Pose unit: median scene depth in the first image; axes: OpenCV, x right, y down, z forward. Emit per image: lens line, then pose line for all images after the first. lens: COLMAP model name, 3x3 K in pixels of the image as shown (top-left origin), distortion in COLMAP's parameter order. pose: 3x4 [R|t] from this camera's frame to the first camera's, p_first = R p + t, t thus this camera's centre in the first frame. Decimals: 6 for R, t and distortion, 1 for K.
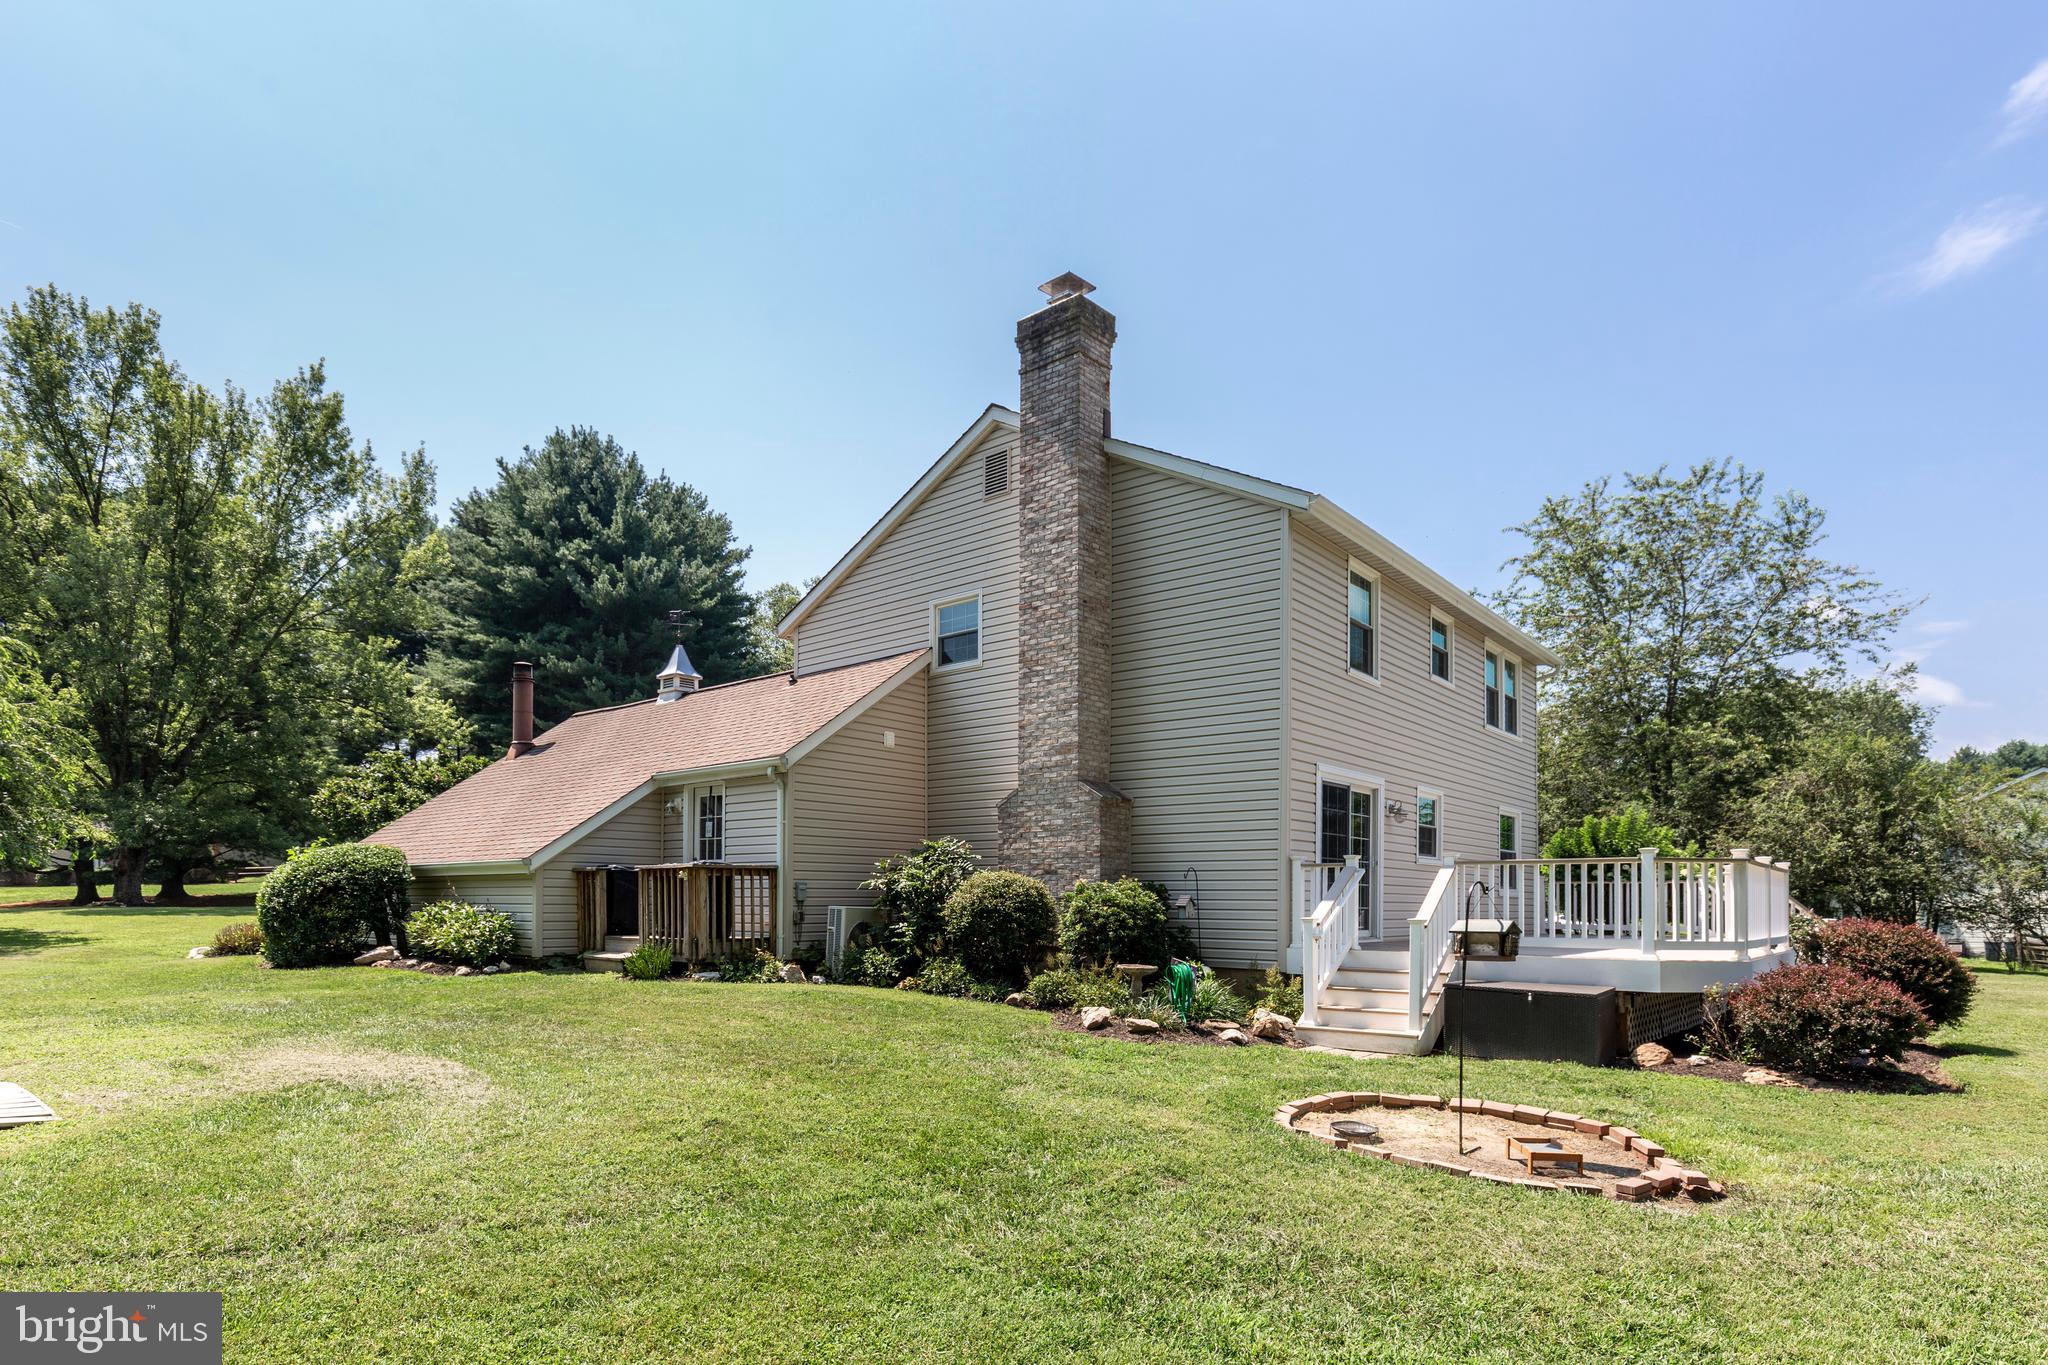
lens RADIAL K [[1096.4, 0, 1024.0], [0, 1096.4, 682.5], [0, 0, 1]] dist [0.002029, 0.000404]
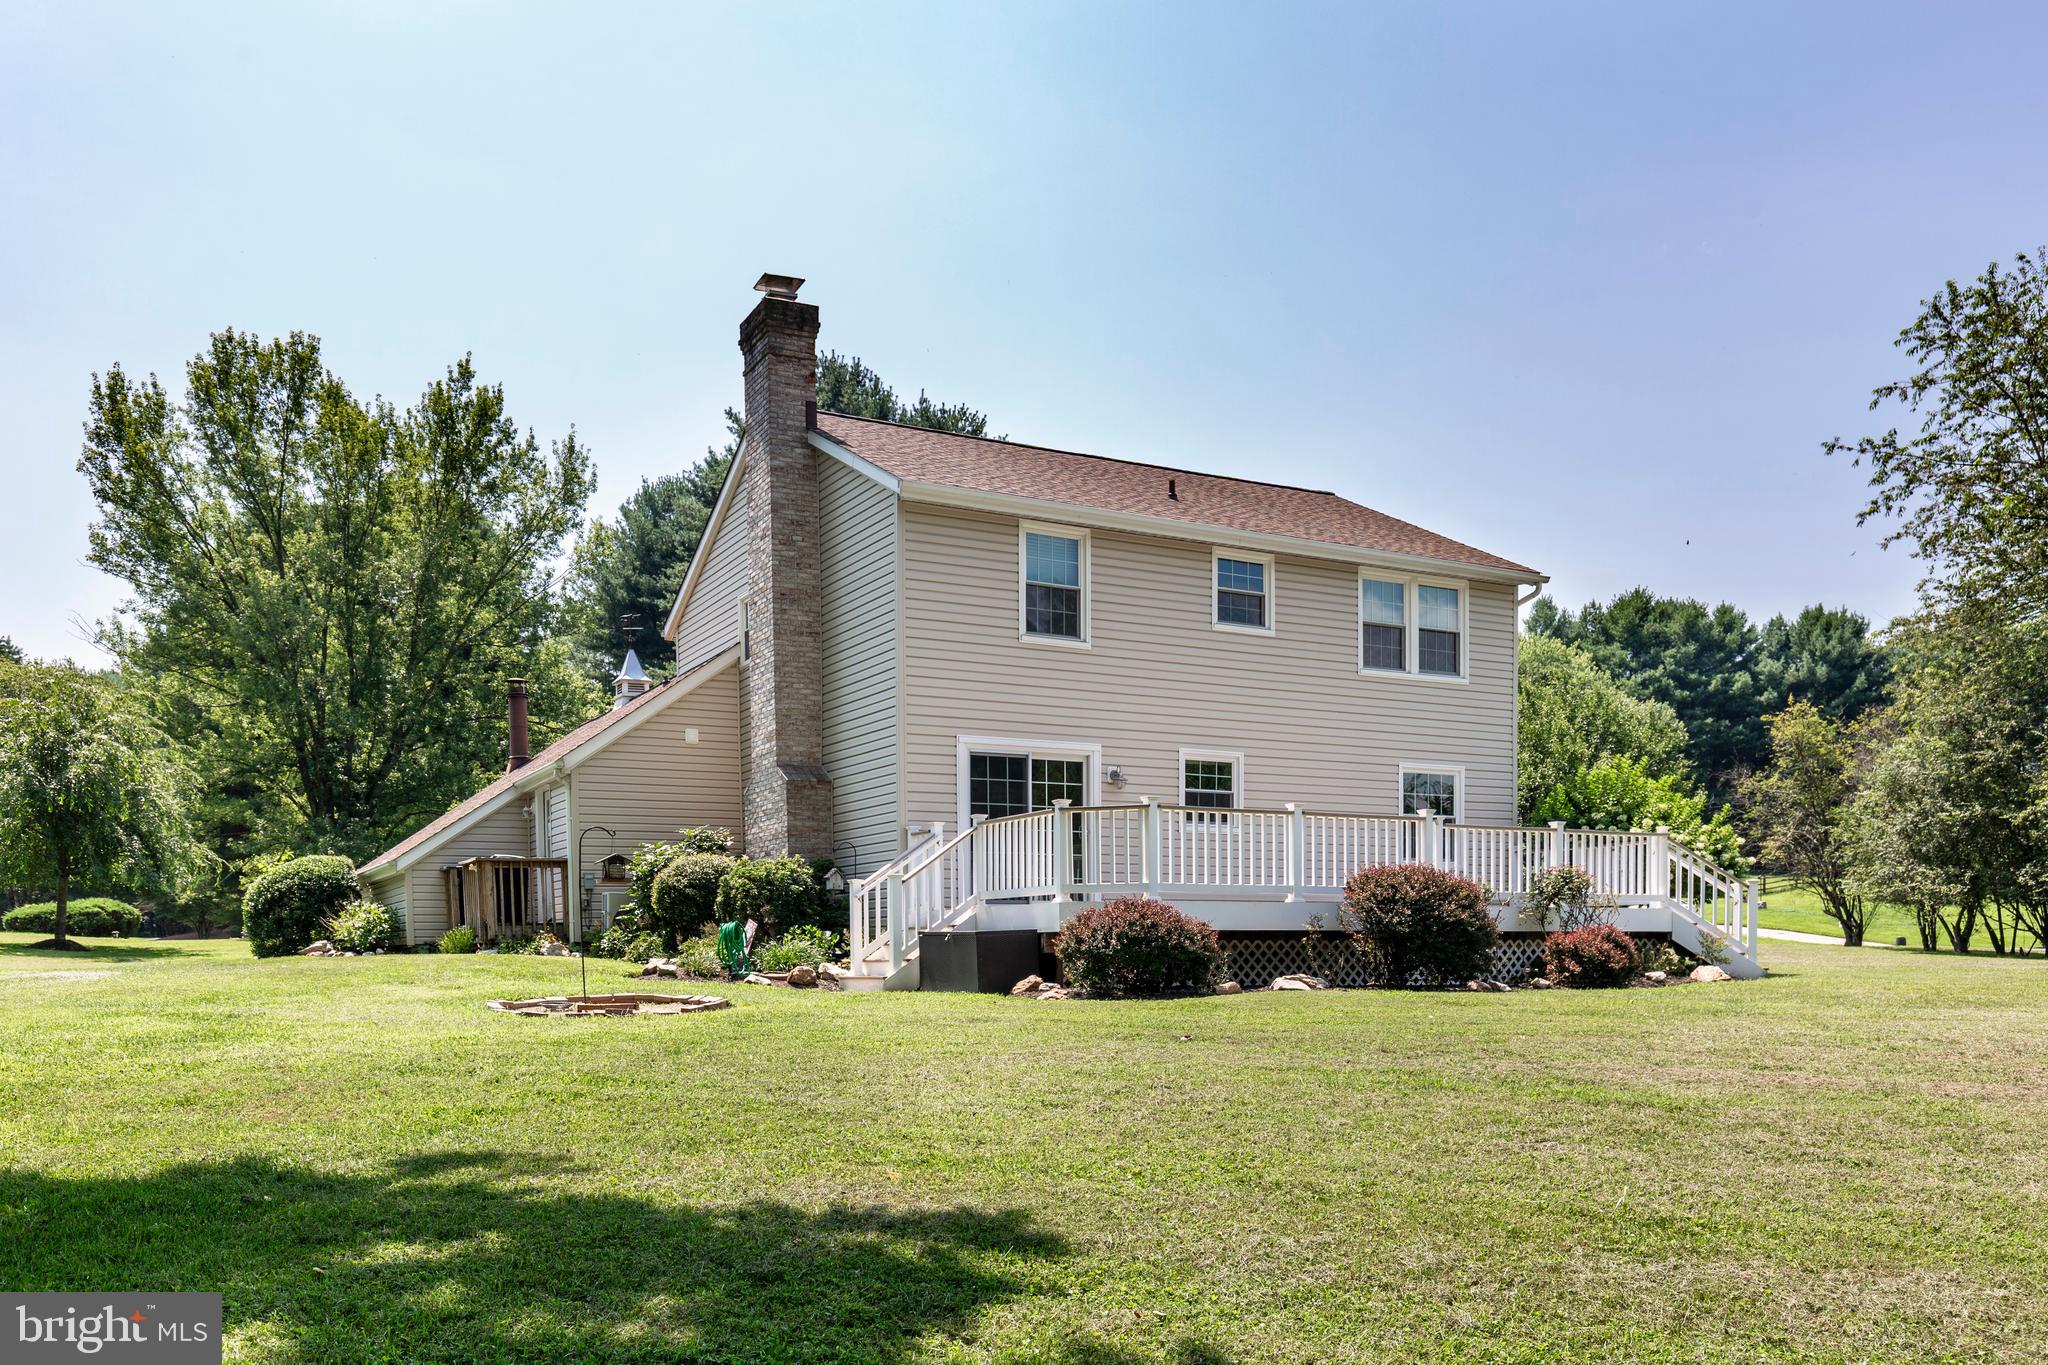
lens RADIAL K [[1619.1, 0, 1023.6], [0, 1619.1, 669.2], [0, 0, 1]] dist [-0.002397, -0.000554]
pose [[0.929660, -0.080468, -0.359524, 0.761481], [0.089433, 0.995958, 0.008342, 0.004290], [0.357400, -0.039908, 0.933098, -0.334130]]
